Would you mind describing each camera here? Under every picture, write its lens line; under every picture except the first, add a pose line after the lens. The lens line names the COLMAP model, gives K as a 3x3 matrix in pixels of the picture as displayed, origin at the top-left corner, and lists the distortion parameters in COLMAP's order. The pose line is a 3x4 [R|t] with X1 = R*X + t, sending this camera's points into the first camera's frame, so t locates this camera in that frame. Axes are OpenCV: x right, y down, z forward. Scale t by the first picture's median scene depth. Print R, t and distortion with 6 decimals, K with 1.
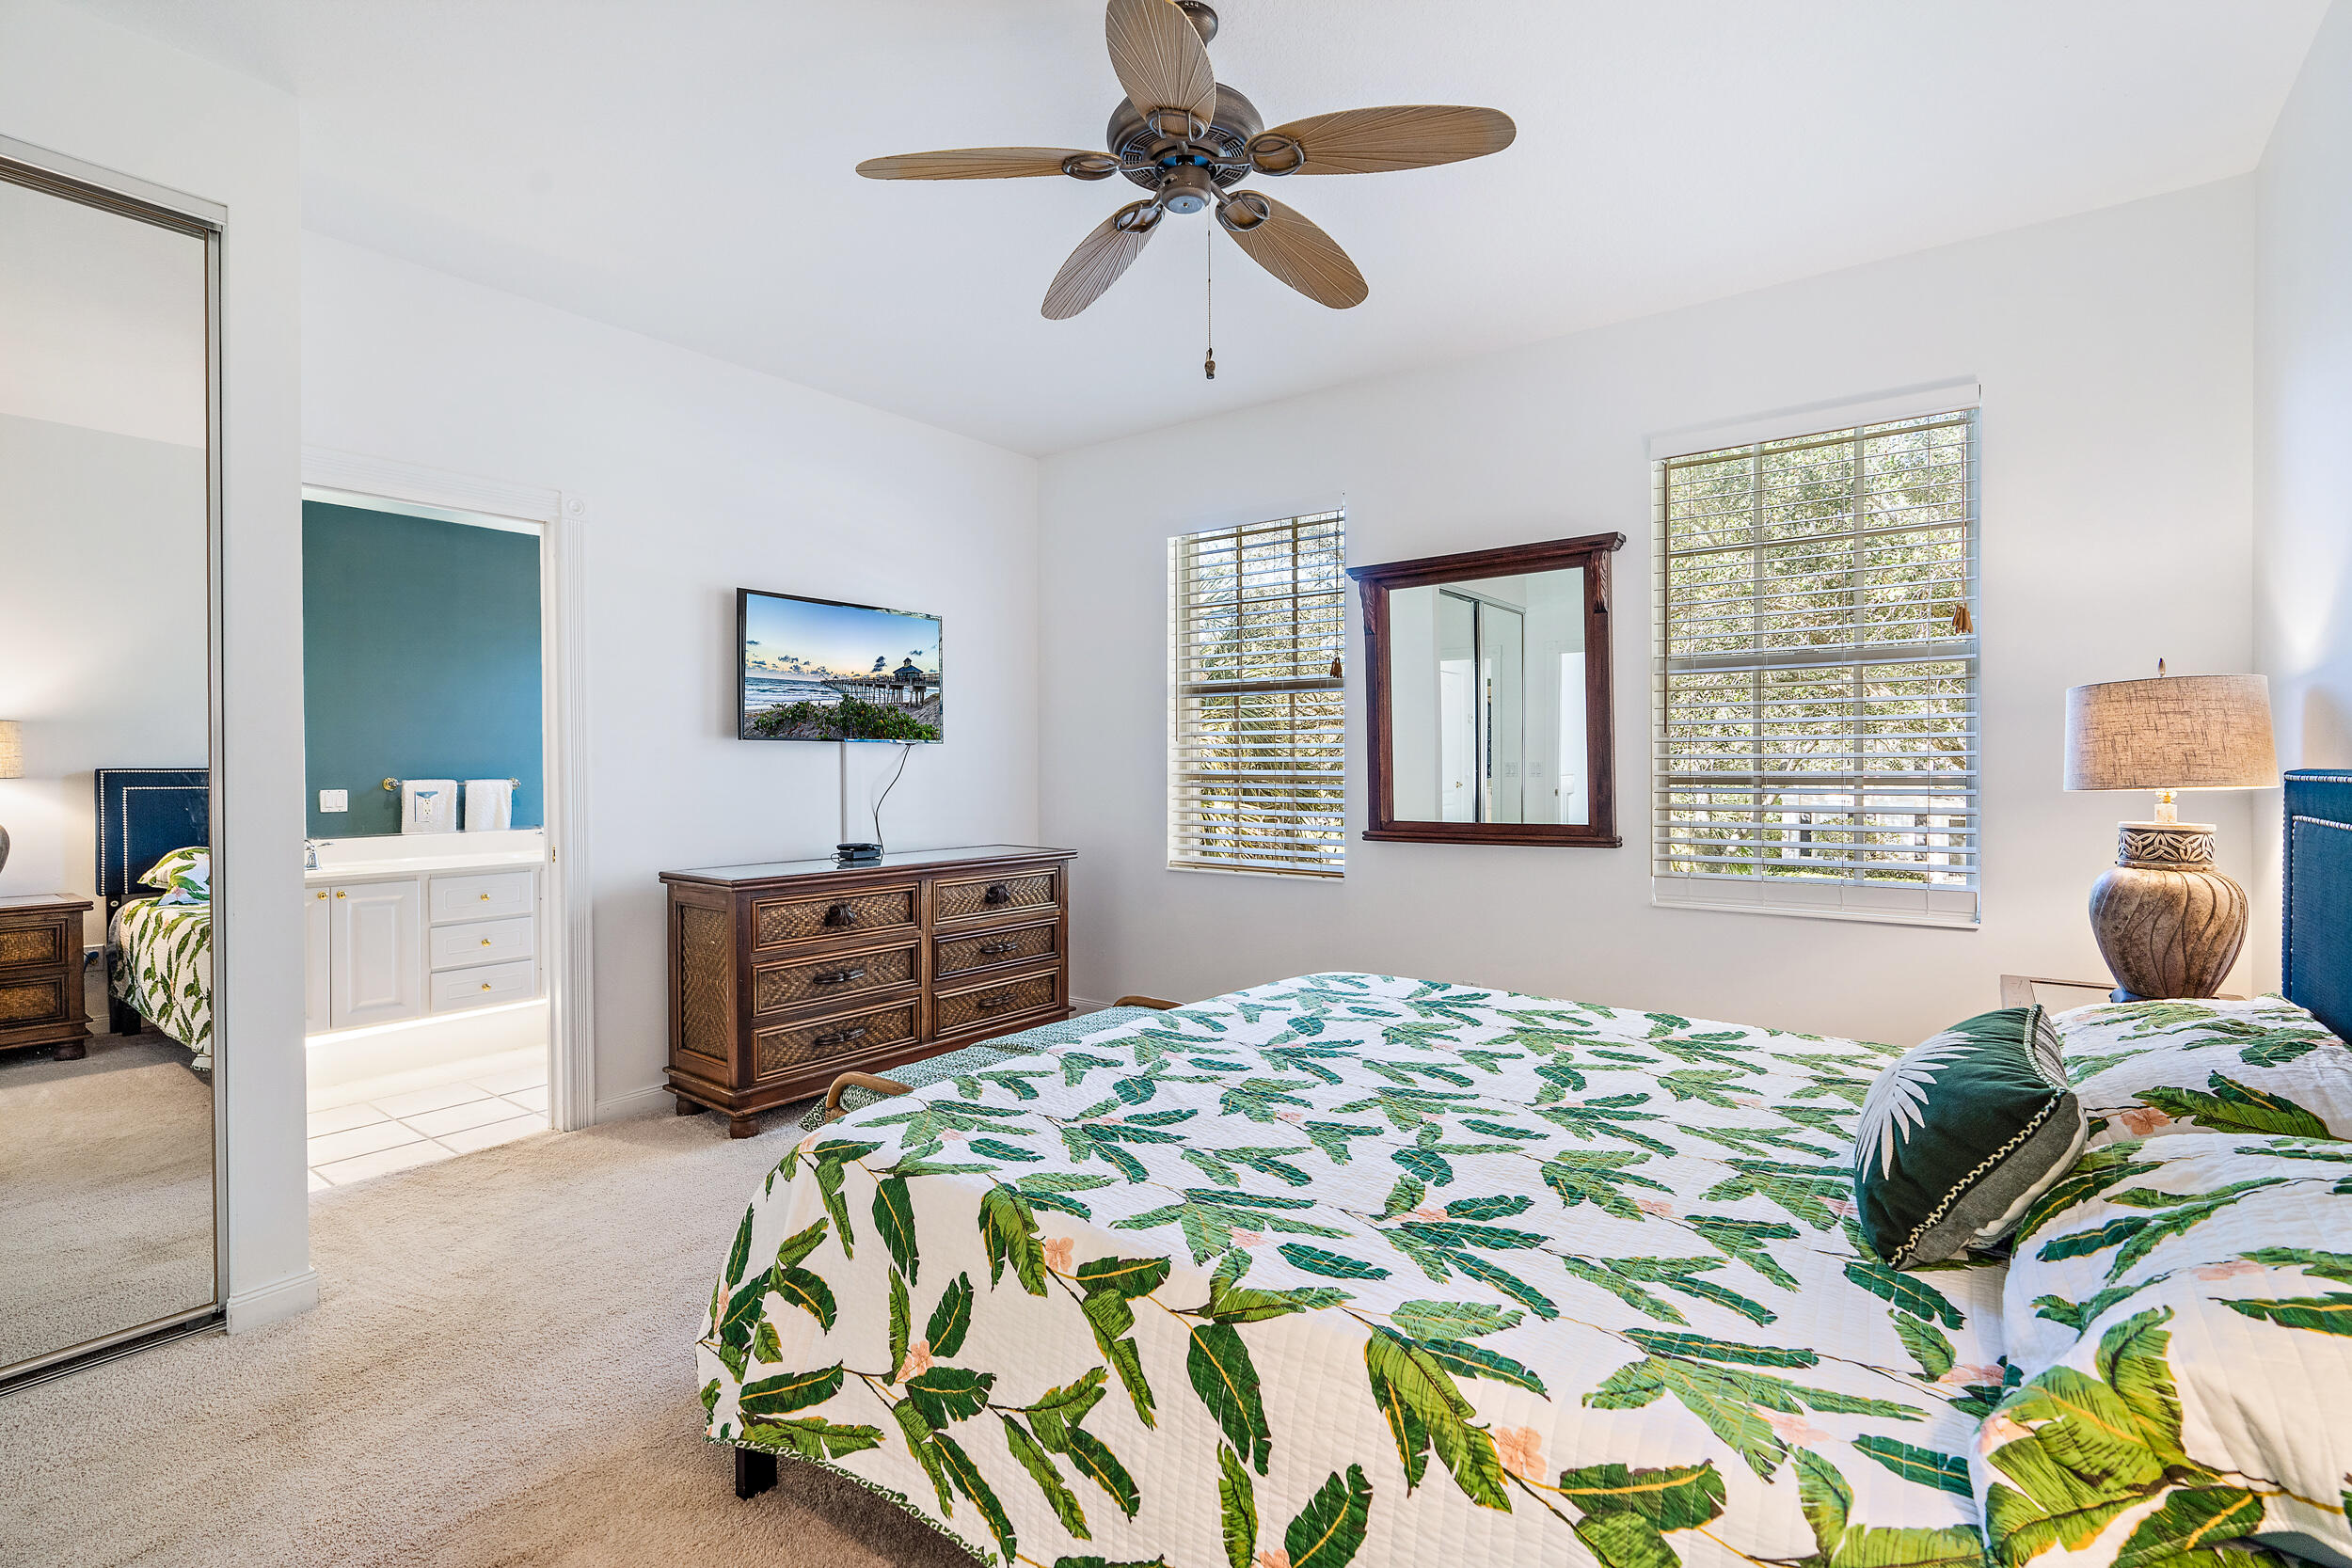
lens RADIAL K [[1075.7, 0, 1161.7], [0, 1075.7, 753.6], [0, 0, 1]] dist [-0.015700, 0.001019]
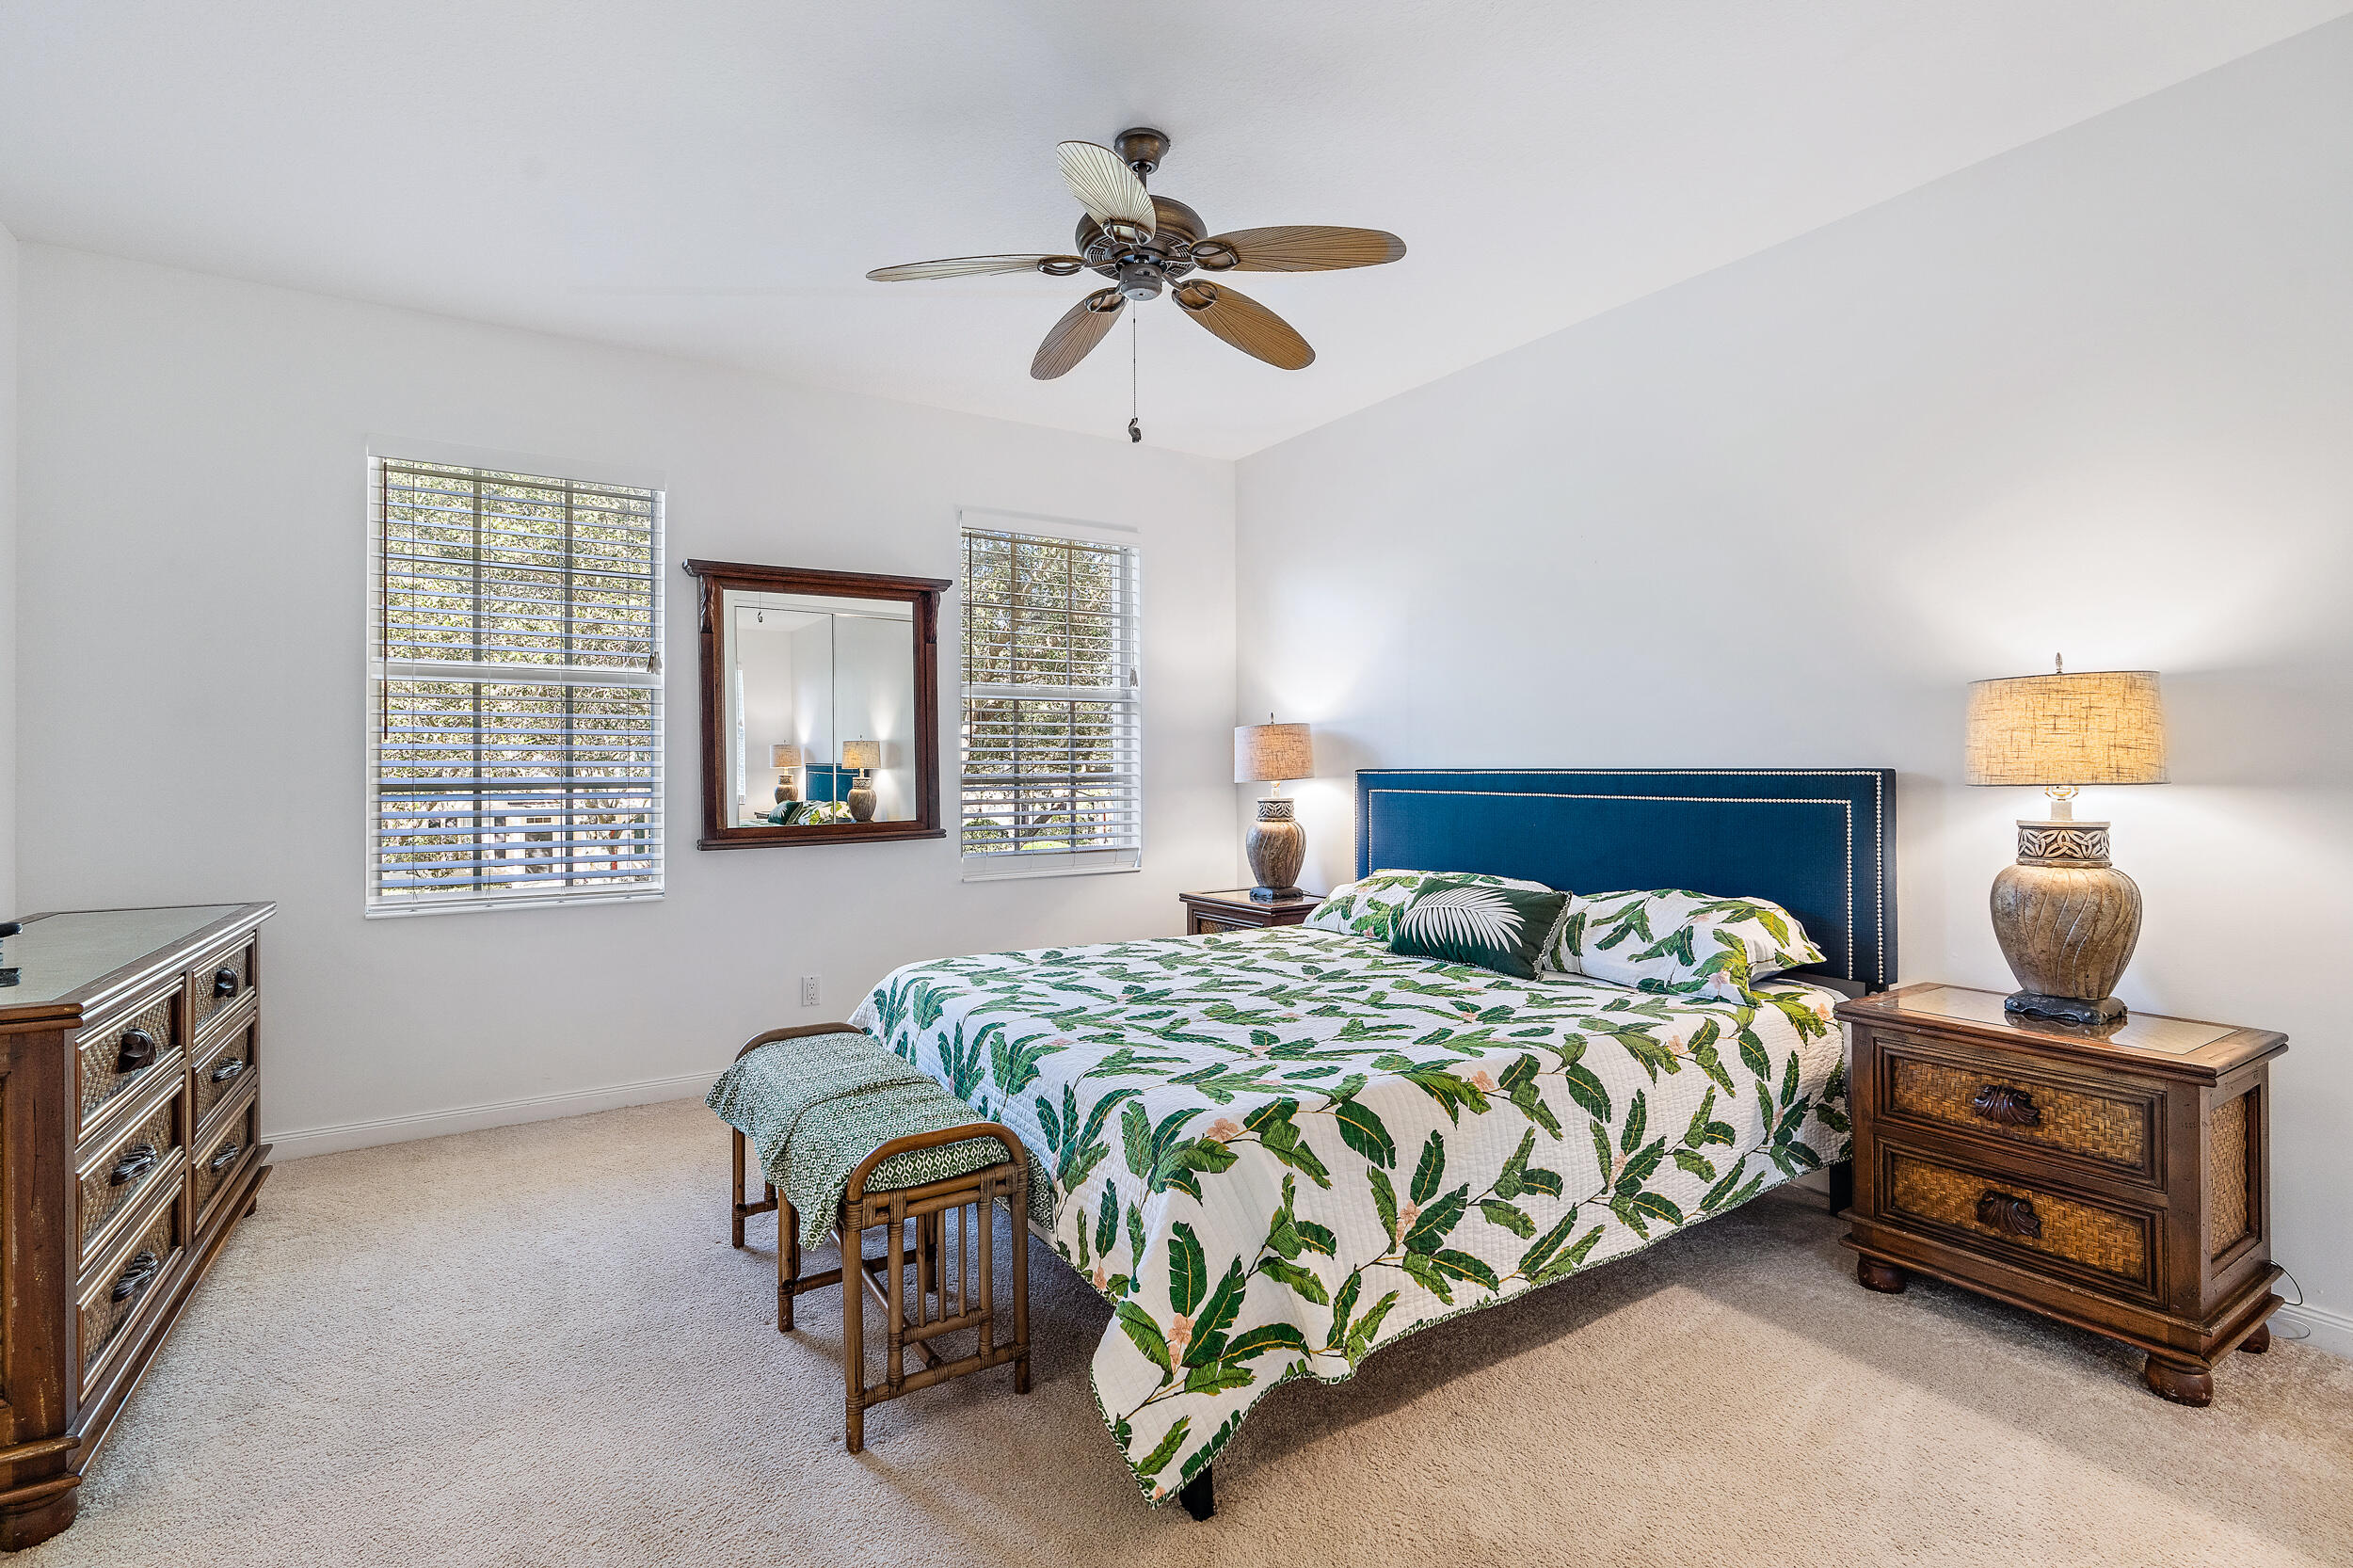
lens RADIAL K [[1076.2, 0, 1162.2], [0, 1076.2, 753.6], [0, 0, 1]] dist [-0.015700, 0.001019]
pose [[0.349243, 0.013376, 0.936937, -1.238056], [-0.004713, 0.999911, -0.012518, 0.013191], [-0.937020, -0.000044, 0.349275, 0.650263]]
